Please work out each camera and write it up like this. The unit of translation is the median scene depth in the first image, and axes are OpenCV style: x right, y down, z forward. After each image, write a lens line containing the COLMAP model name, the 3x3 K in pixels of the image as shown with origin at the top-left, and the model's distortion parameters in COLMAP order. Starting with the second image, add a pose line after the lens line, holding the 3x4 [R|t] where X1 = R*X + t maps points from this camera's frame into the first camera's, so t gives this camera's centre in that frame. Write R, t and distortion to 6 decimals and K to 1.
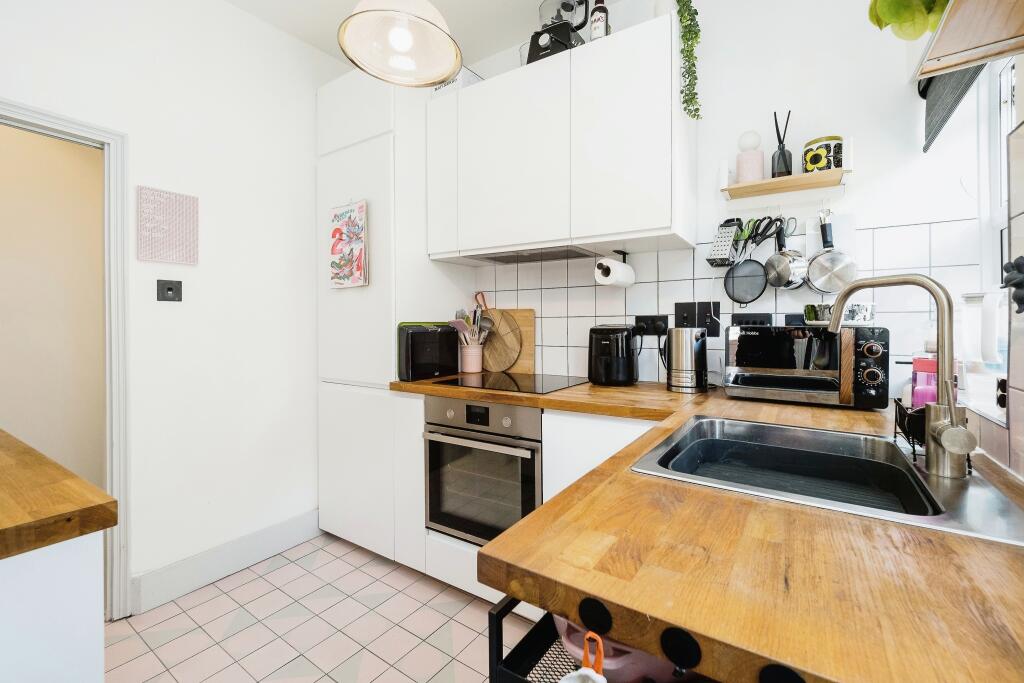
lens RADIAL K [[438.3, 0, 506.0], [0, 438.3, 333.0], [0, 0, 1]] dist [-0.004098, -0.000588]
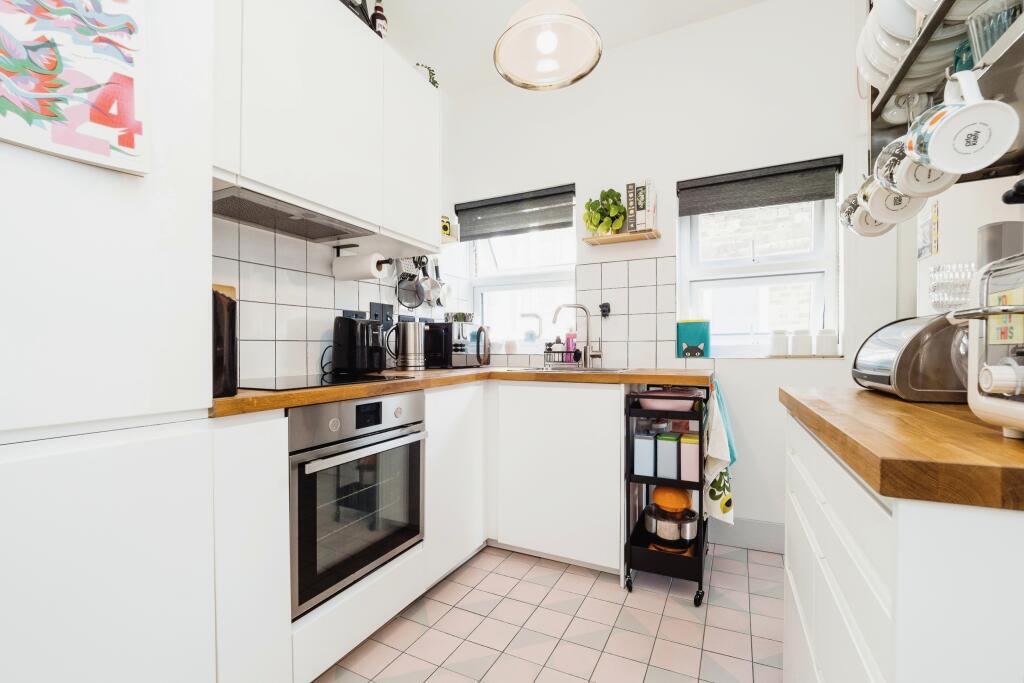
lens RADIAL K [[446.0, 0, 511.7], [0, 446.0, 368.3], [0, 0, 1]] dist [-0.000071, -0.000109]
pose [[-0.136055, -0.040774, 0.989862, -0.864525], [0.020929, 0.998811, 0.044019, 0.065275], [-0.990480, 0.026706, -0.135040, 0.791377]]
